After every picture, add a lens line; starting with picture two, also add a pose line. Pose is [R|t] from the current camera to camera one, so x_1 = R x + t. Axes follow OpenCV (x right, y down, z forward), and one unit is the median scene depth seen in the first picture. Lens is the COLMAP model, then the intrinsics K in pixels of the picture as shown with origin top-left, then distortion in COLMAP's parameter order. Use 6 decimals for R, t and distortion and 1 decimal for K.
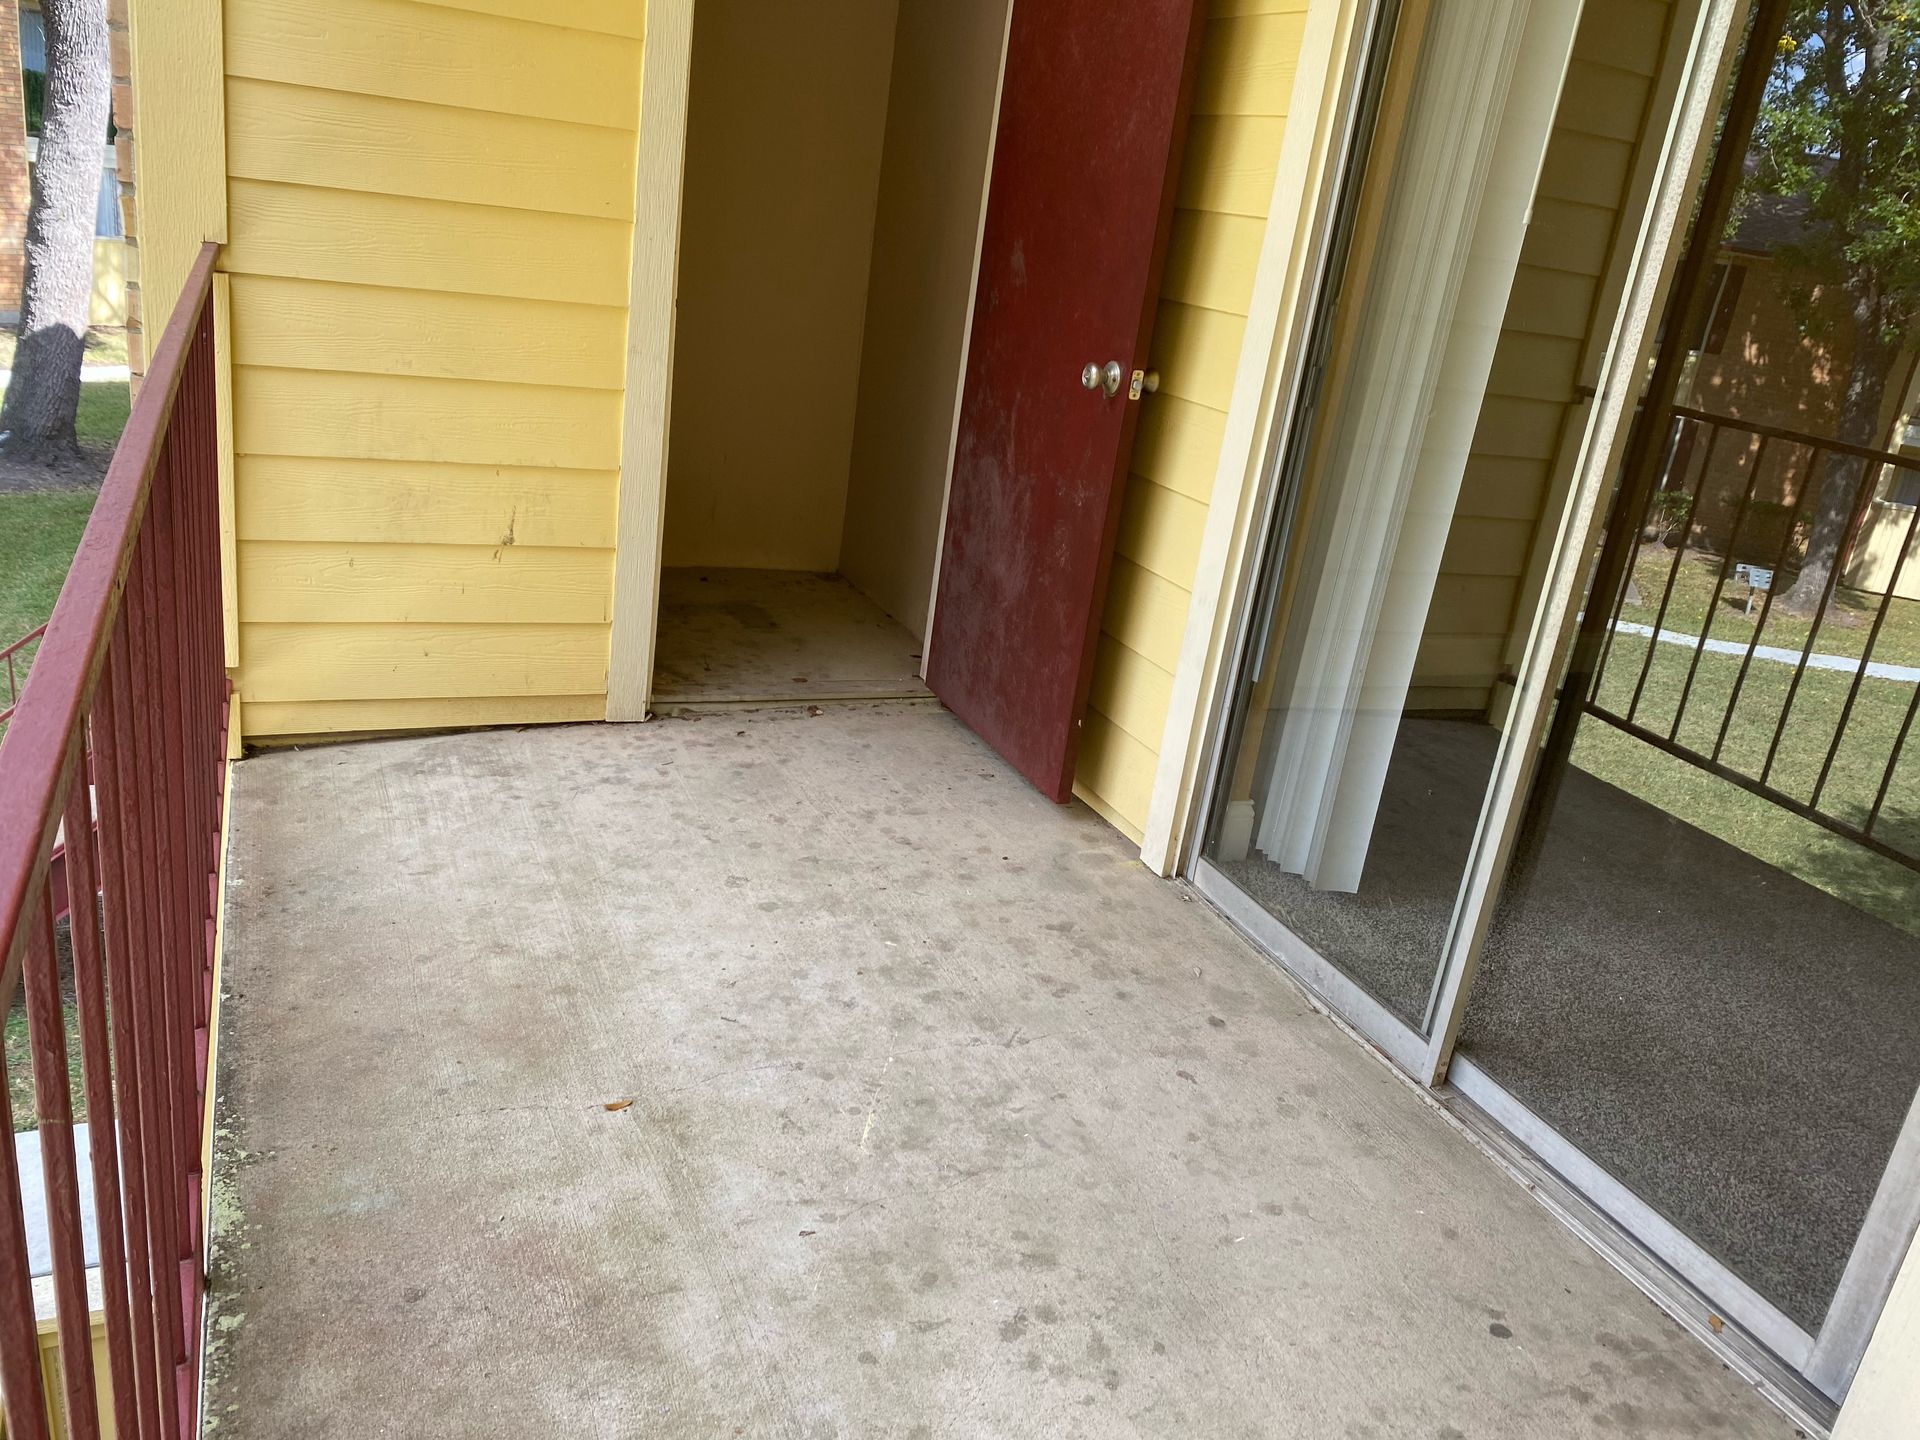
lens RADIAL K [[1455.9, 0, 960.0], [0, 1455.9, 720.0], [0, 0, 1]] dist [-0.002160, -0.043426]
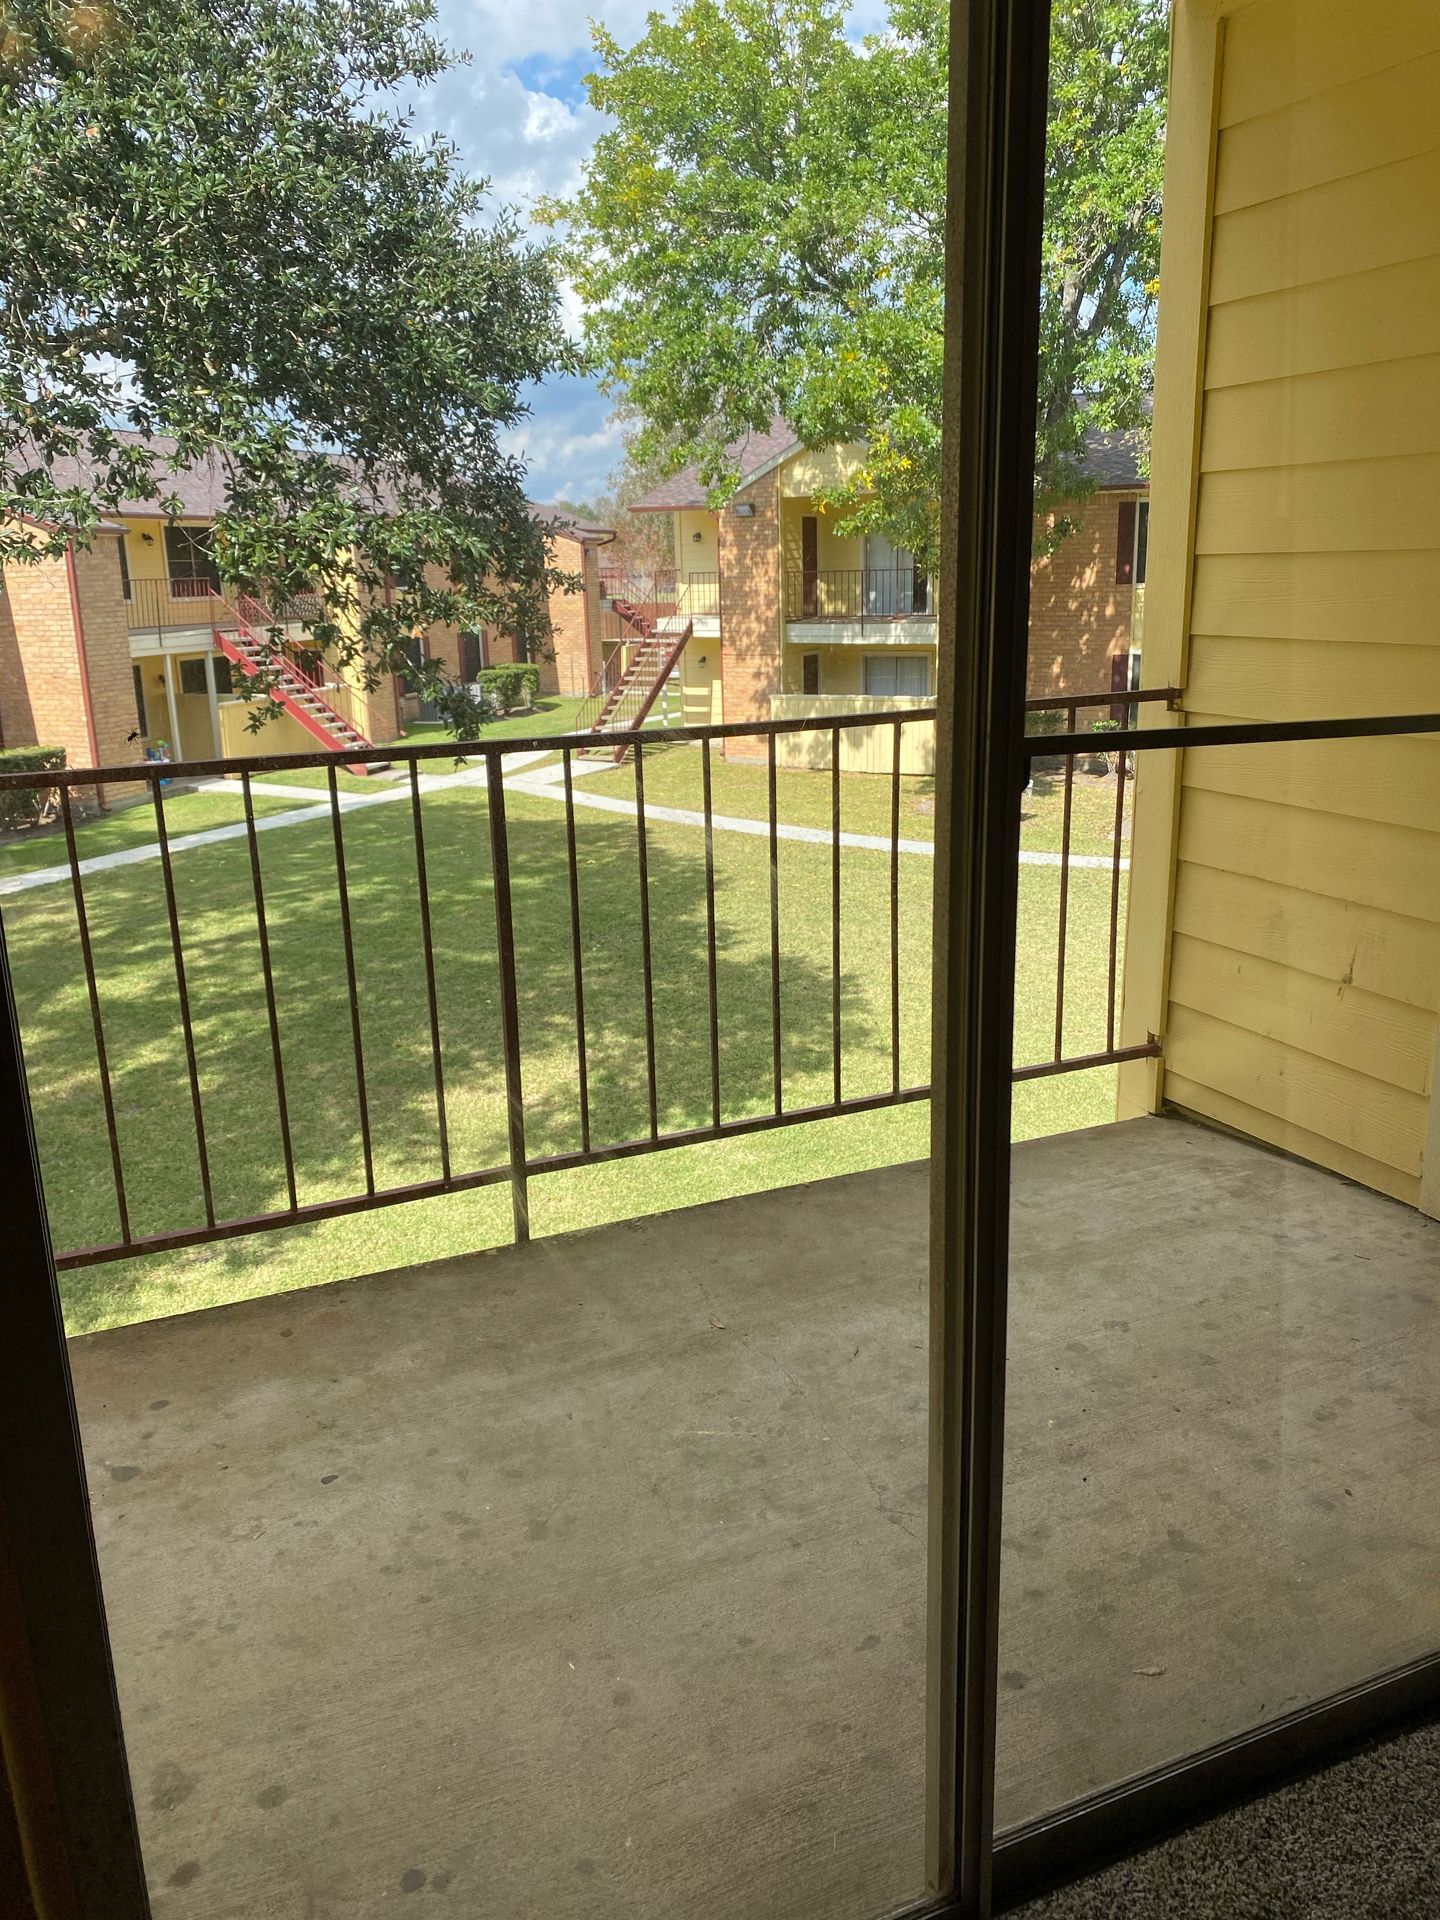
lens RADIAL K [[1474.0, 0, 720.0], [0, 1474.0, 960.0], [0, 0, 1]] dist [0.116963, -0.172022]
pose [[-0.005643, 0.139126, -0.990259, 0.766326], [-0.310281, 0.941154, 0.133995, -0.160020], [0.950628, 0.308015, 0.037857, 0.651171]]
